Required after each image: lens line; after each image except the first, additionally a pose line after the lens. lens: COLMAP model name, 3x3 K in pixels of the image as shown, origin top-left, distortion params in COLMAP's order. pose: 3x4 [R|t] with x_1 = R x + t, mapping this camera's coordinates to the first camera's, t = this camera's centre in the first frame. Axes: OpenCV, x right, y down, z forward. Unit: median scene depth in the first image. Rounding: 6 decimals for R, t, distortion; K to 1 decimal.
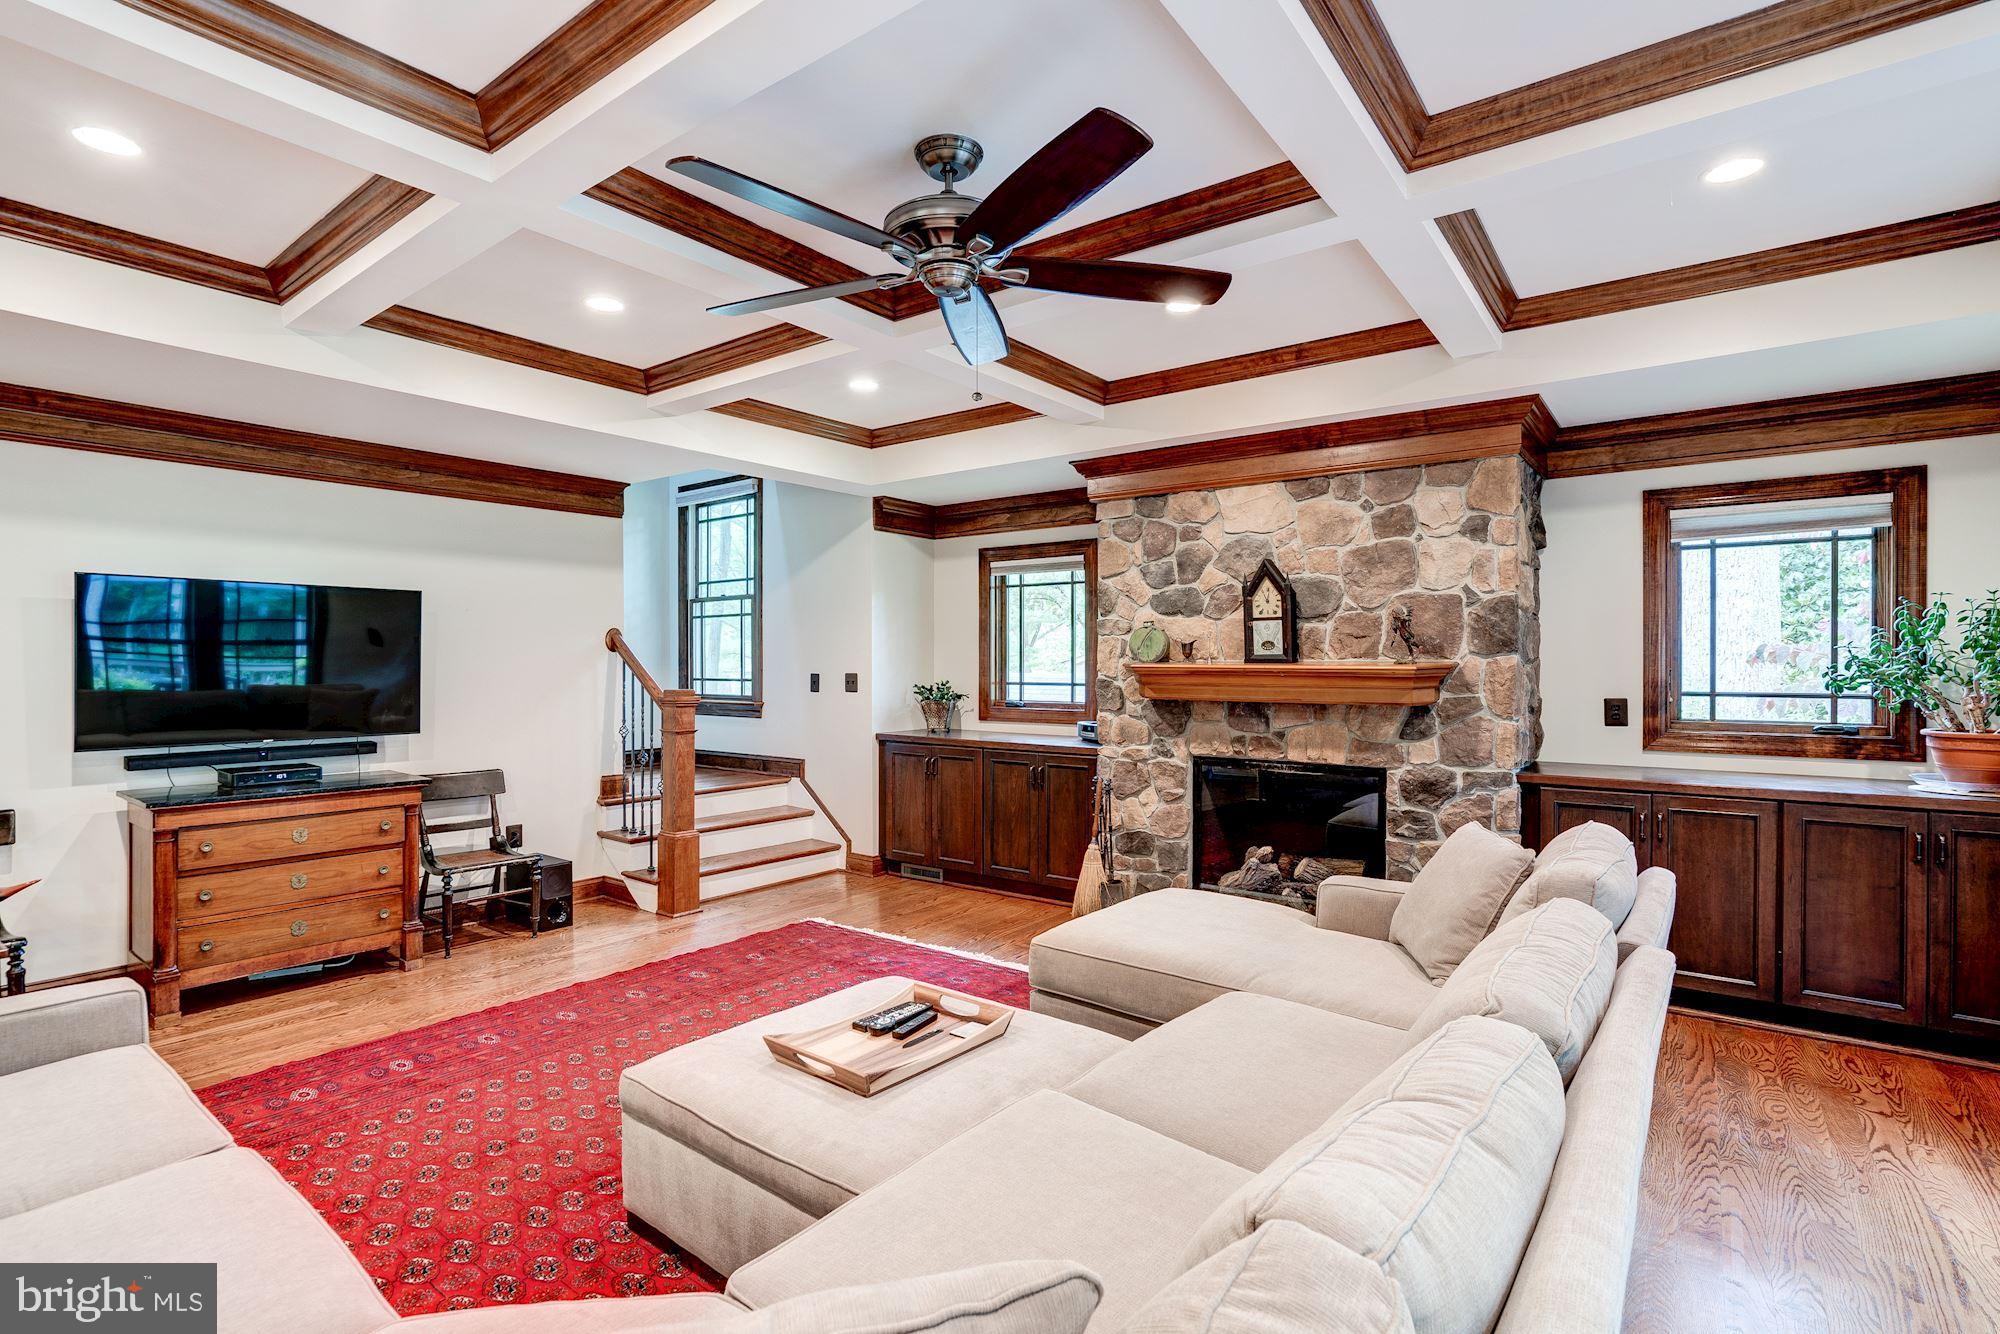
lens RADIAL K [[935.4, 0, 988.6], [0, 935.4, 666.4], [0, 0, 1]] dist [-0.048043, 0.020576]
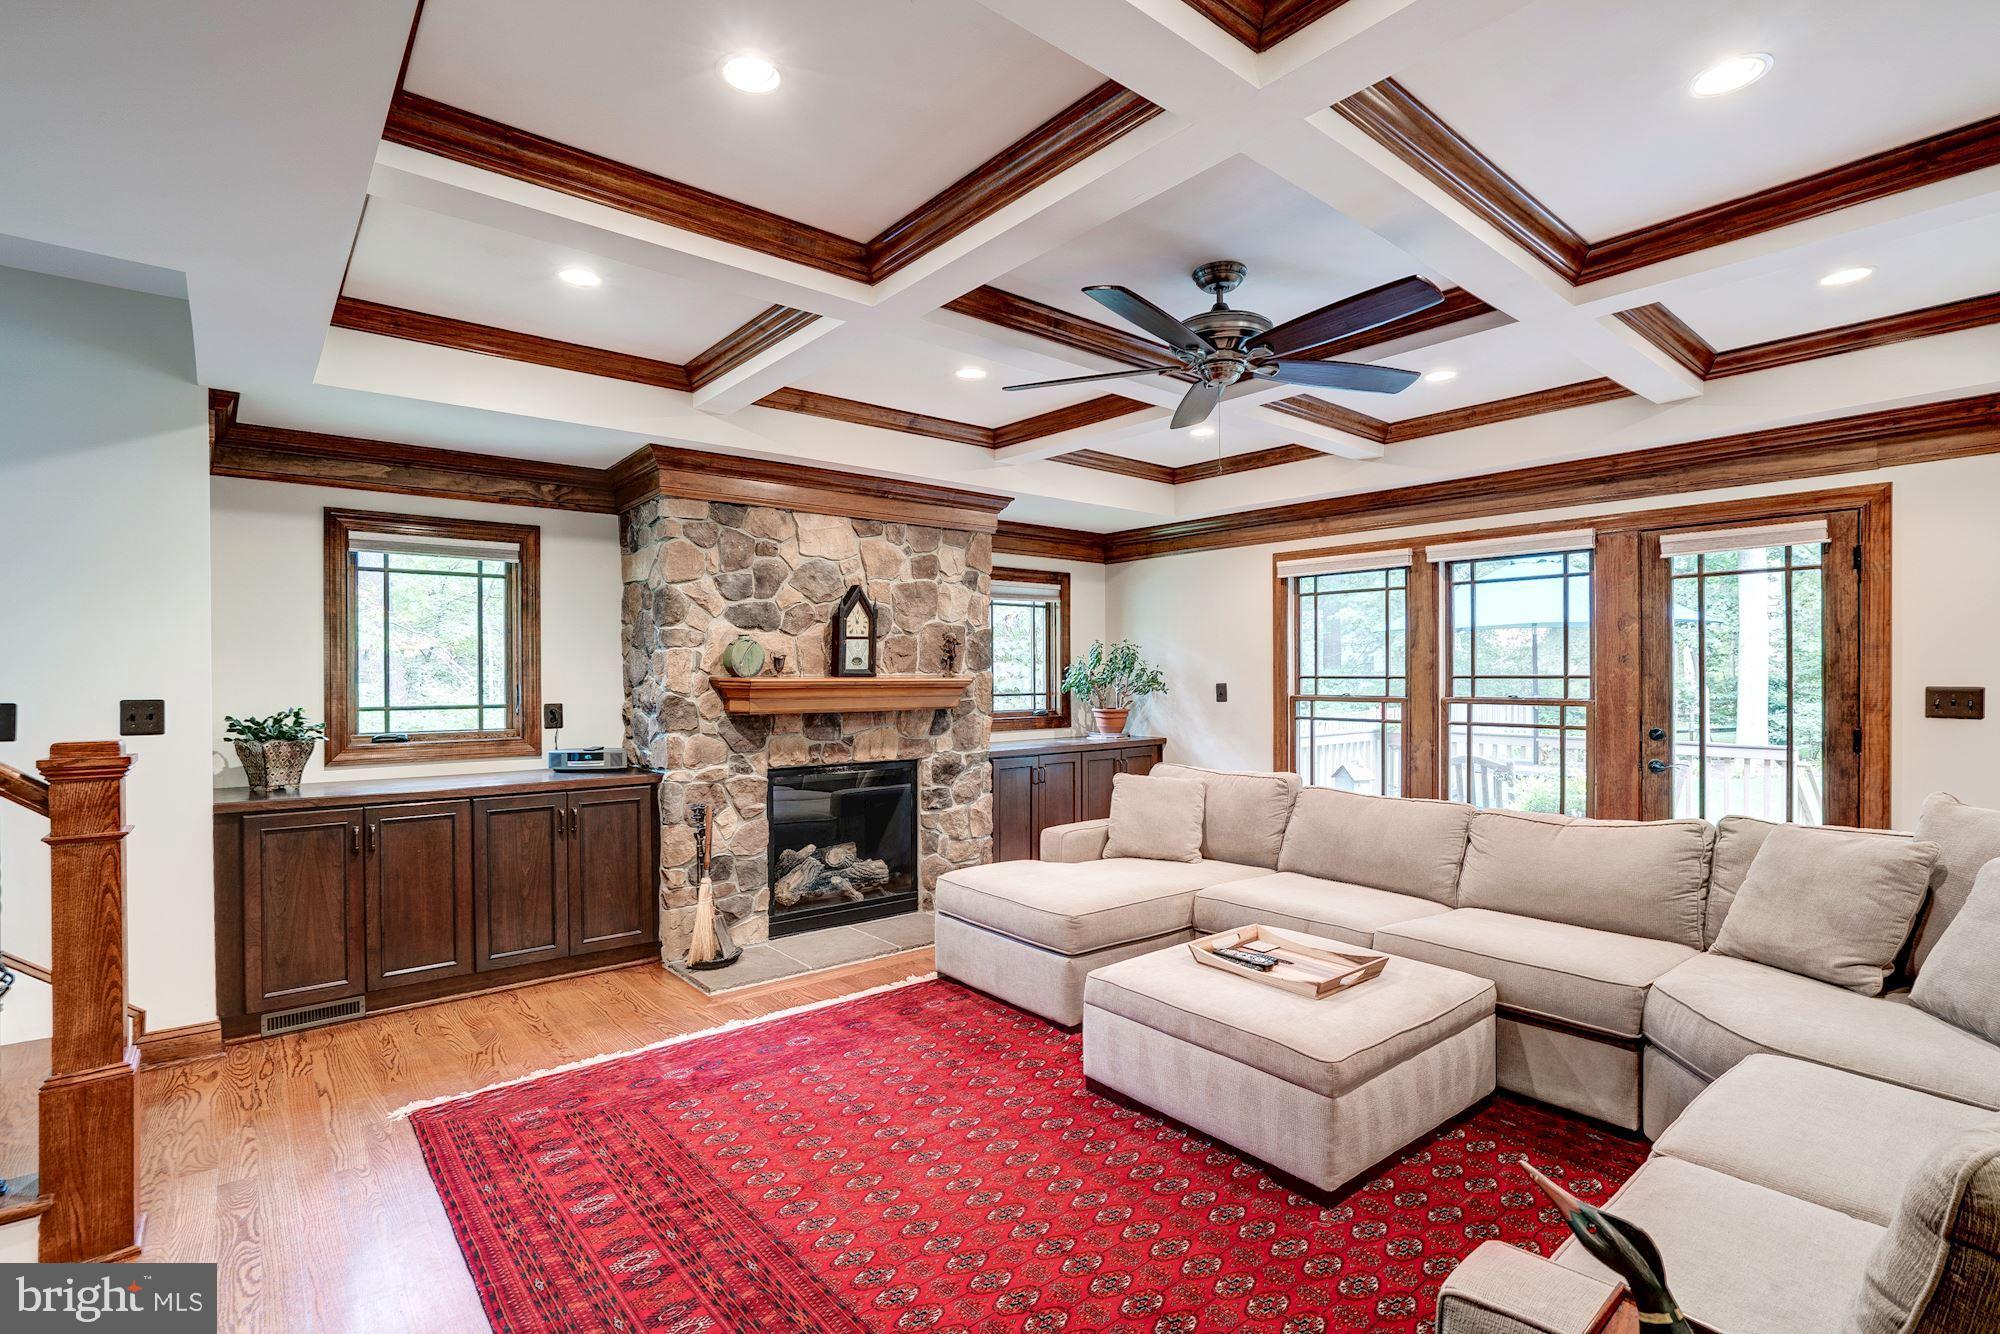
lens RADIAL K [[935.4, 0, 988.6], [0, 935.4, 666.4], [0, 0, 1]] dist [-0.048043, 0.020576]
pose [[0.247941, 0.008490, 0.968738, -0.714982], [0.009465, 0.999893, -0.011185, -0.001803], [-0.968729, 0.011943, 0.247834, 0.527059]]
